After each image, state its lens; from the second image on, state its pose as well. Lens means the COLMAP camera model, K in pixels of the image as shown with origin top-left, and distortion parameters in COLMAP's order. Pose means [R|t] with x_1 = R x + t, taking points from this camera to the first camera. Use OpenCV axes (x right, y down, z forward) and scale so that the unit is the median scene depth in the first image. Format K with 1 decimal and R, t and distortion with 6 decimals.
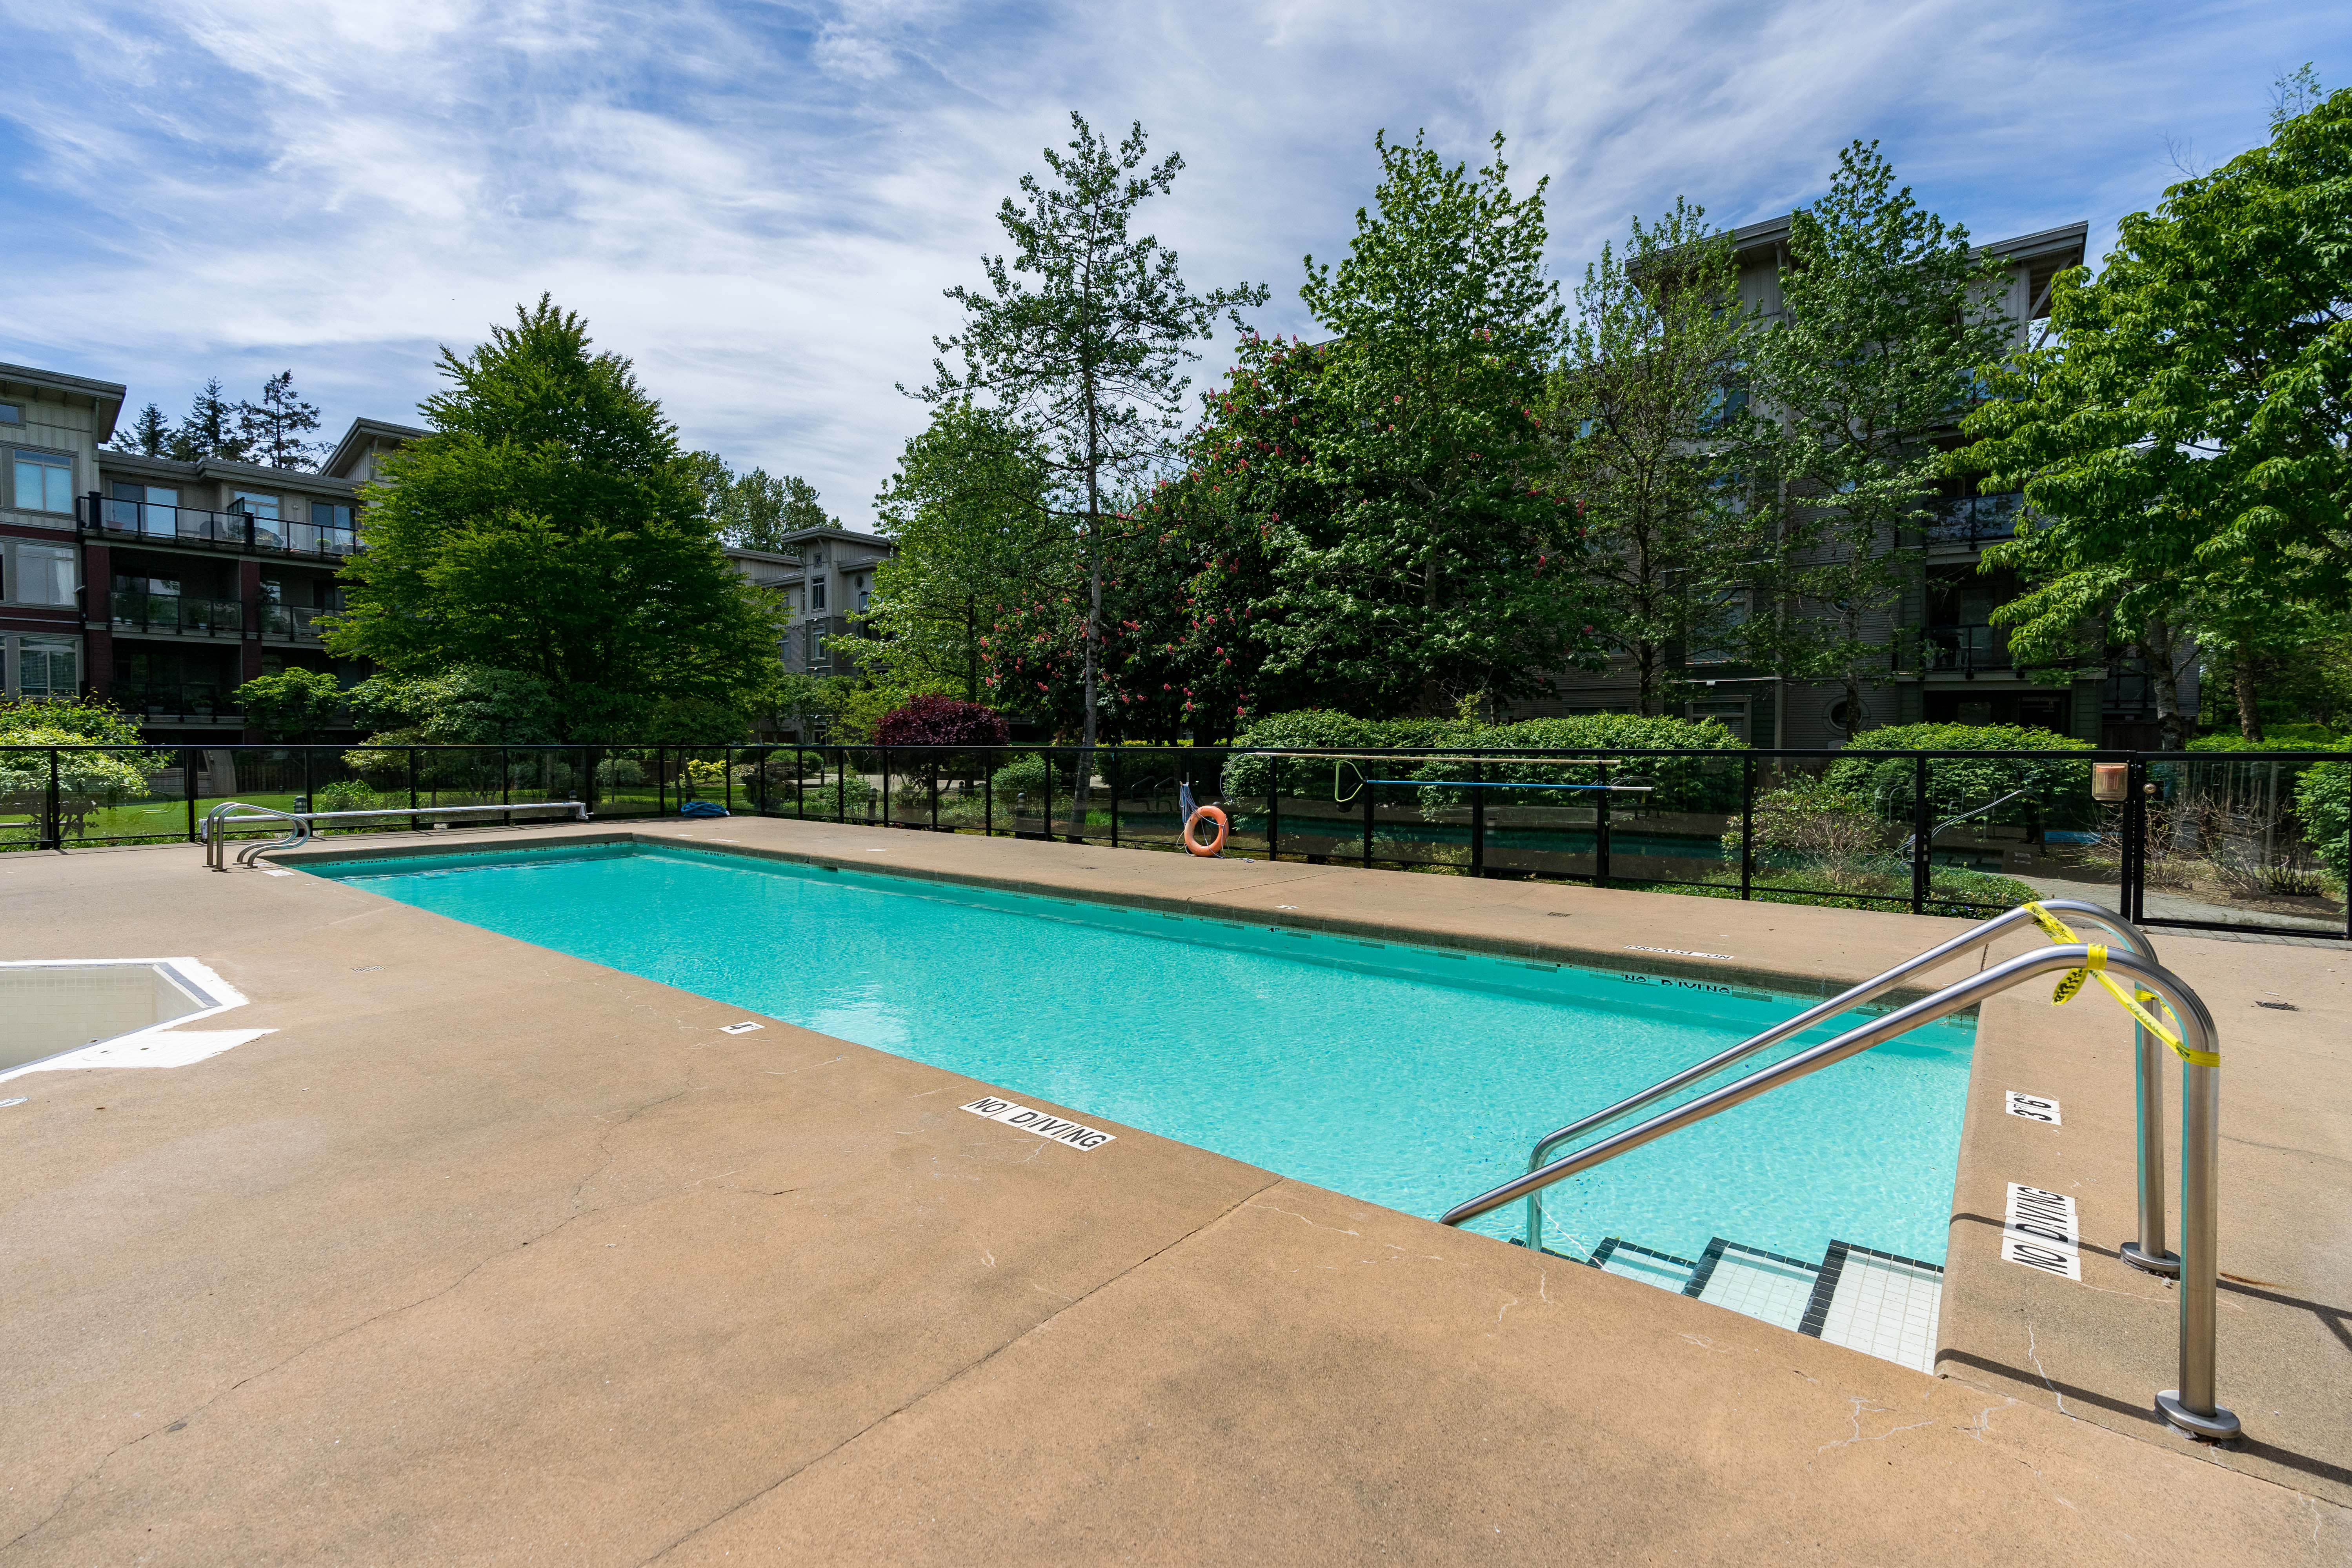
lens RADIAL K [[1043.3, 0, 1176.0], [0, 1043.3, 784.0], [0, 0, 1]] dist [0.000172, 0.000003]
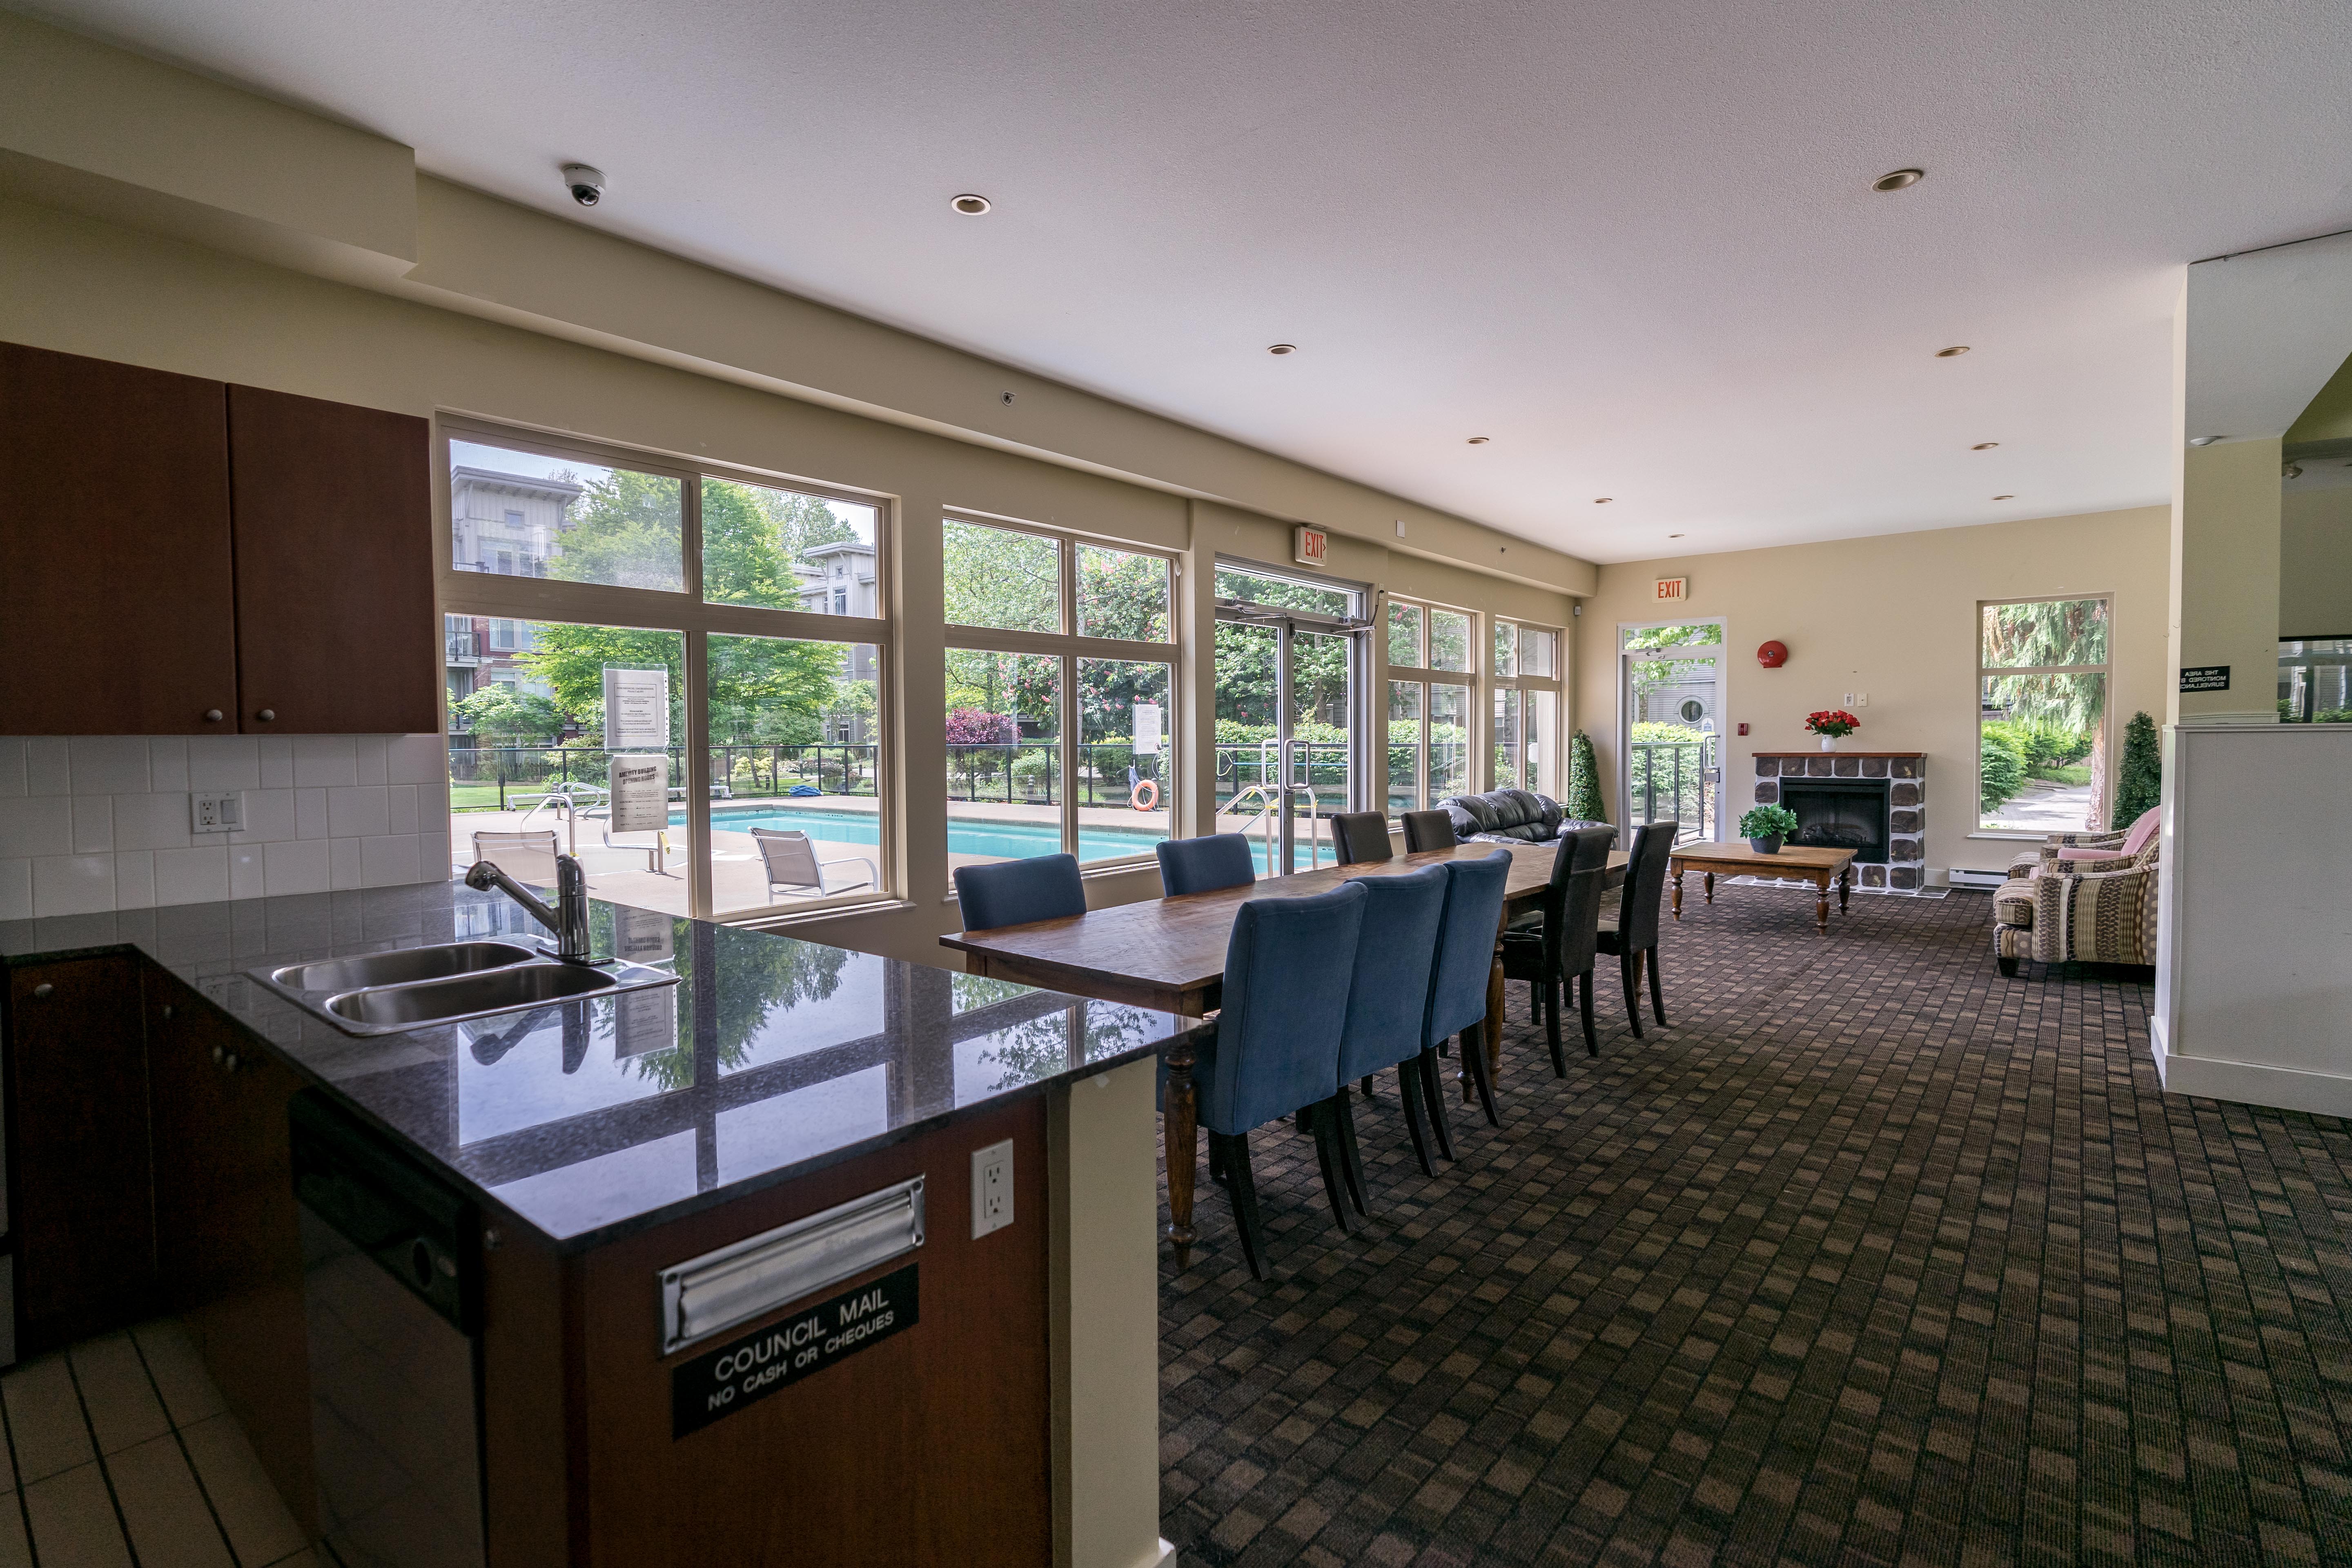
lens RADIAL K [[1098.4, 0, 1176.0], [0, 1098.4, 784.0], [0, 0, 1]] dist [-0.000148, -0.000010]
pose [[0.999873, -0.008890, -0.013205, 0.063264], [0.008945, 0.999951, 0.004158, 0.012594], [0.013168, -0.004275, 0.999904, -0.448780]]
